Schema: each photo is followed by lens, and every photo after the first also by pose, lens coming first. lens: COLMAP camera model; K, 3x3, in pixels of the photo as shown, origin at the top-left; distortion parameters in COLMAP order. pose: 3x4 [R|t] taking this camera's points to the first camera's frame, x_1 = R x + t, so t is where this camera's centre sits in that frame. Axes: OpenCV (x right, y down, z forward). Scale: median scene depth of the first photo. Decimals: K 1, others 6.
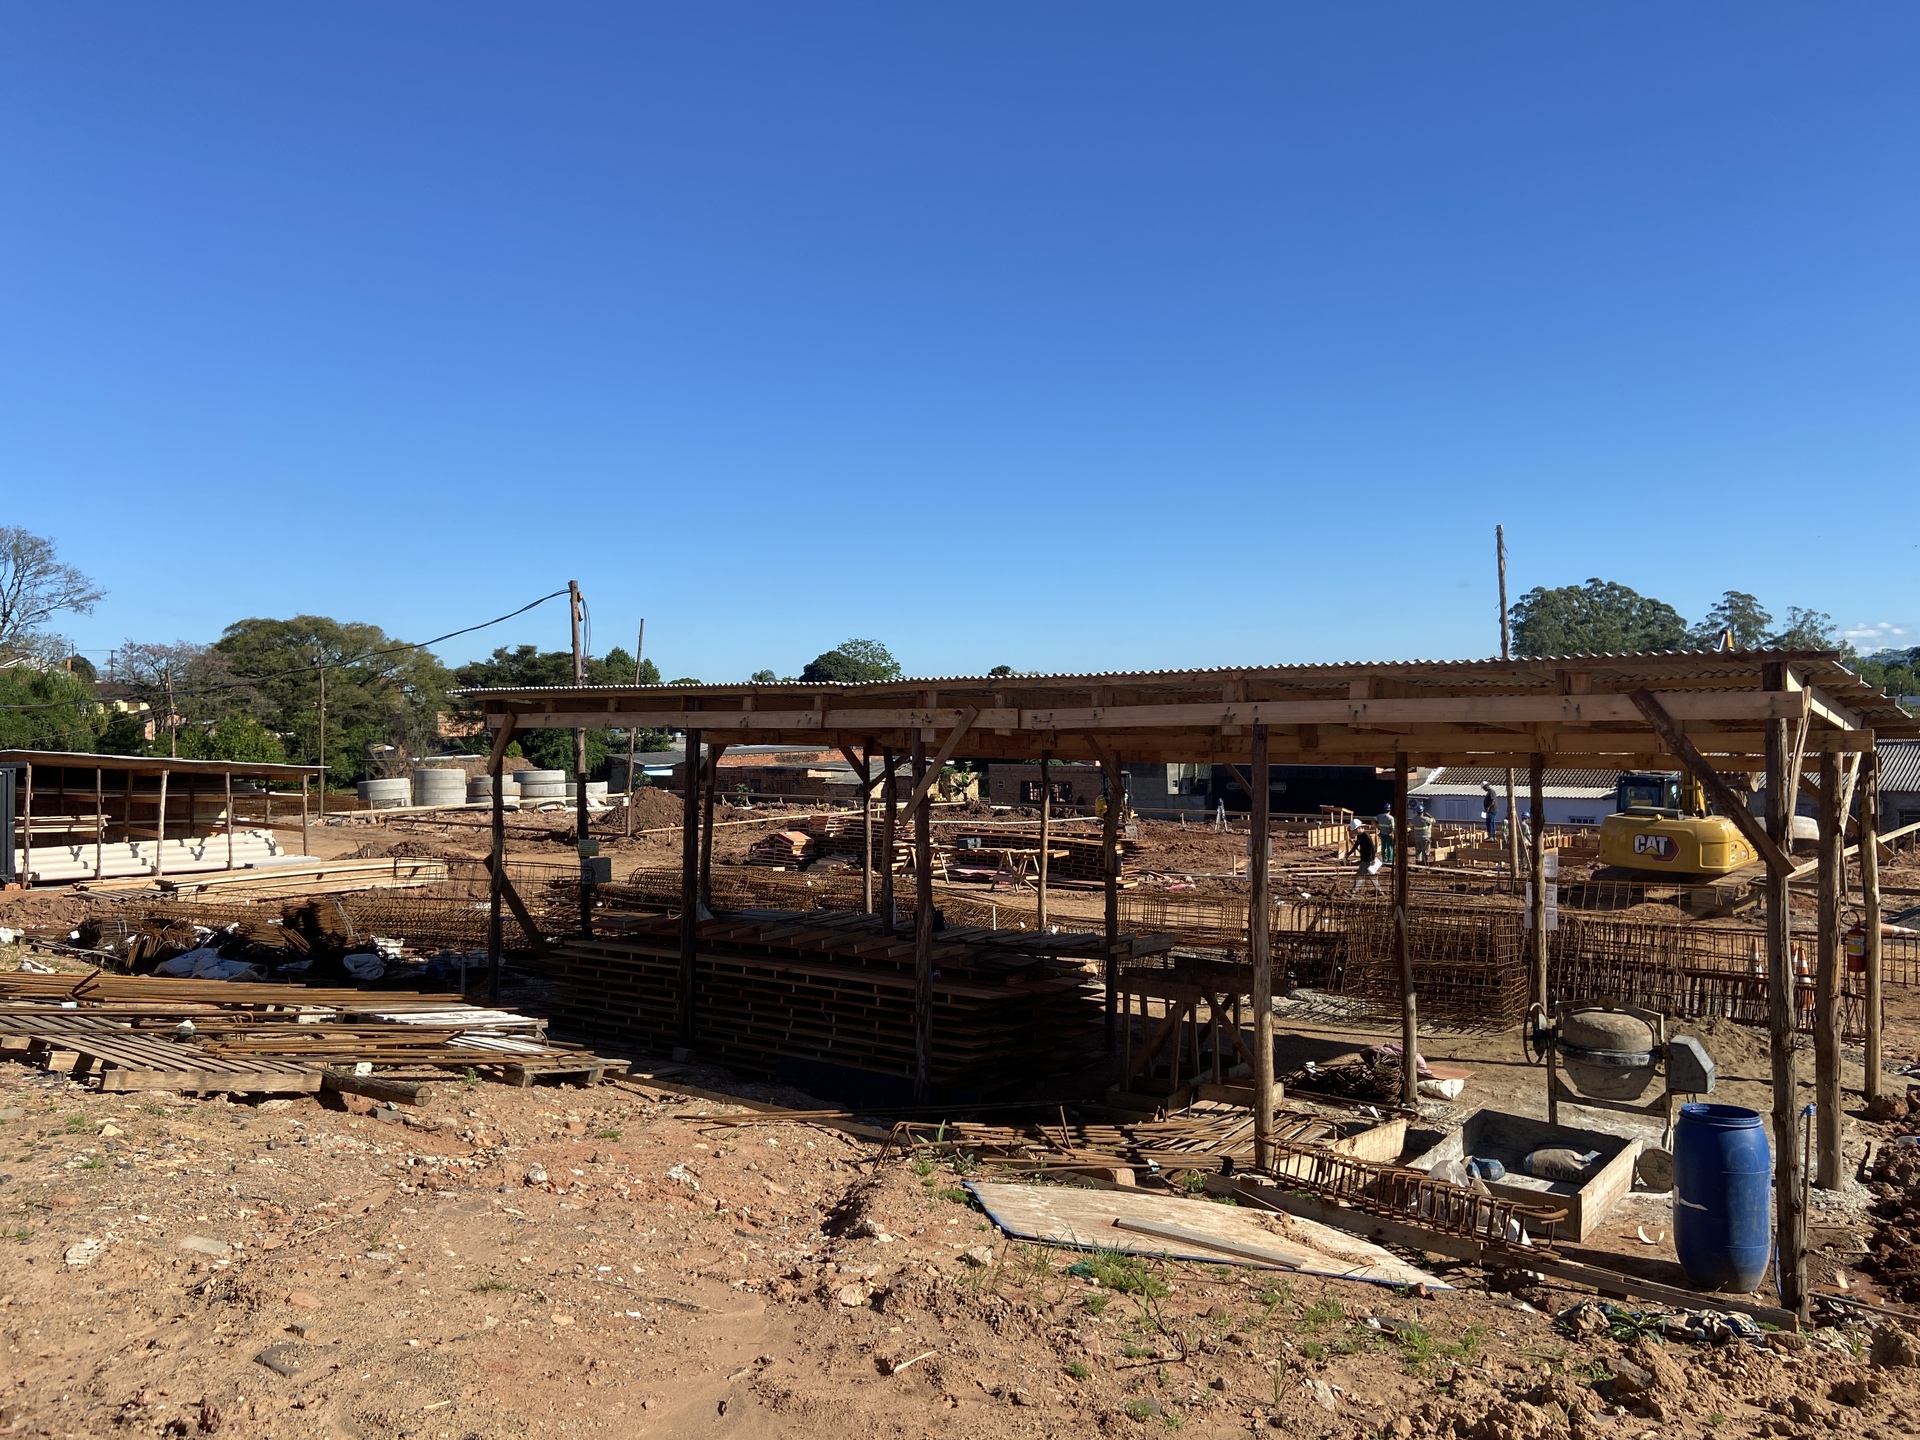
lens RADIAL K [[1467.4, 0, 960.0], [0, 1467.4, 720.0], [0, 0, 1]] dist [0.000889, 0.000077]
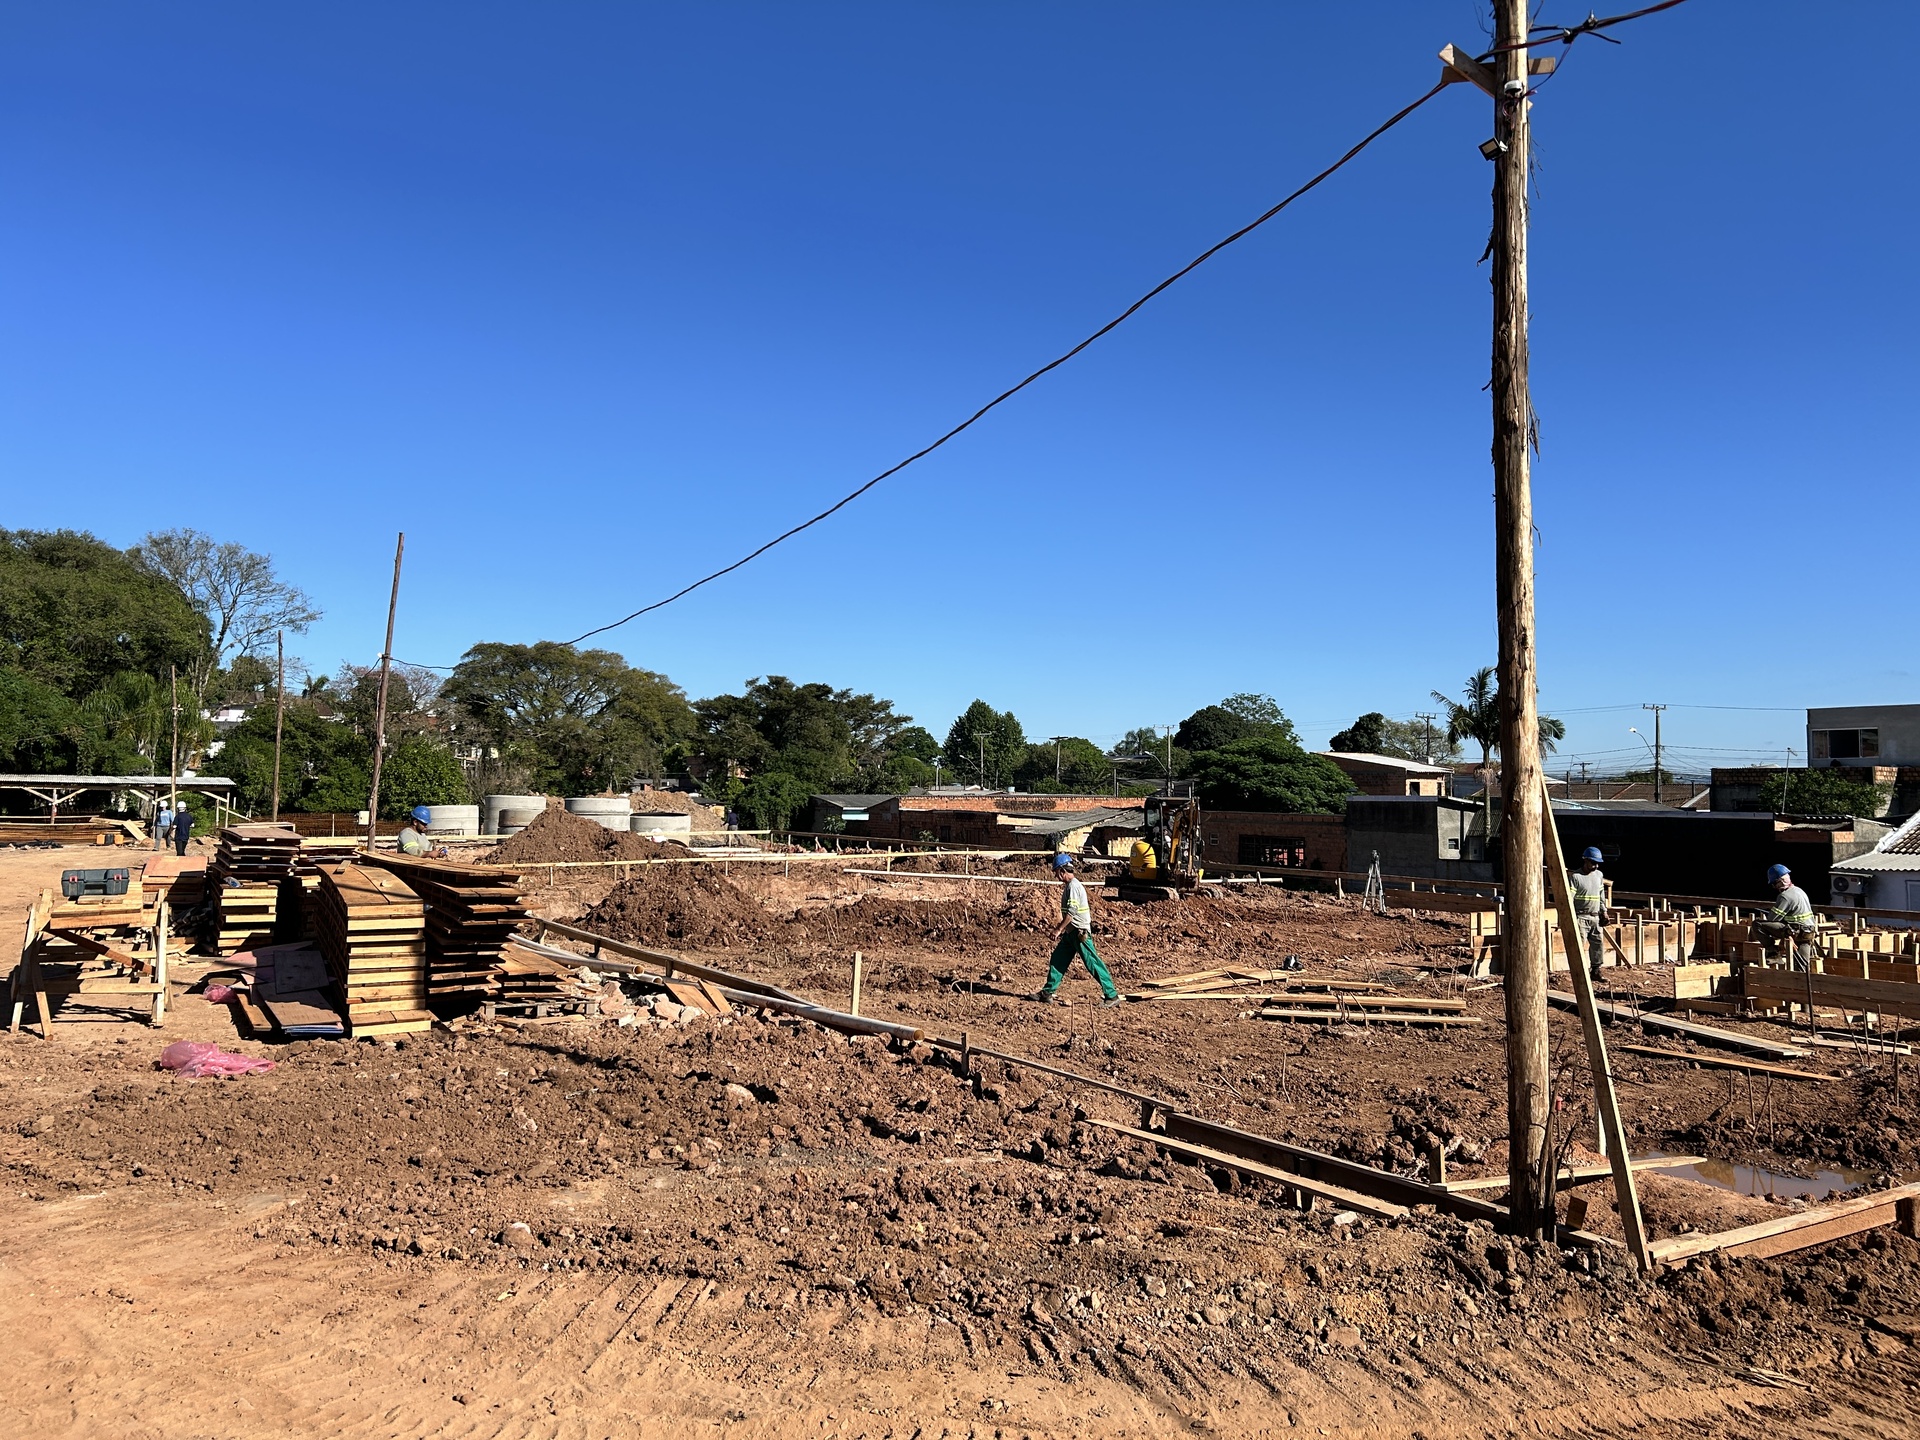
lens RADIAL K [[1422.6, 0, 960.0], [0, 1422.6, 720.0], [0, 0, 1]] dist [0.001609, -0.000678]
pose [[0.945564, 0.006755, -0.325366, 0.122962], [-0.024177, 0.998480, -0.049533, 0.021419], [0.324537, 0.054703, 0.944290, 0.277732]]
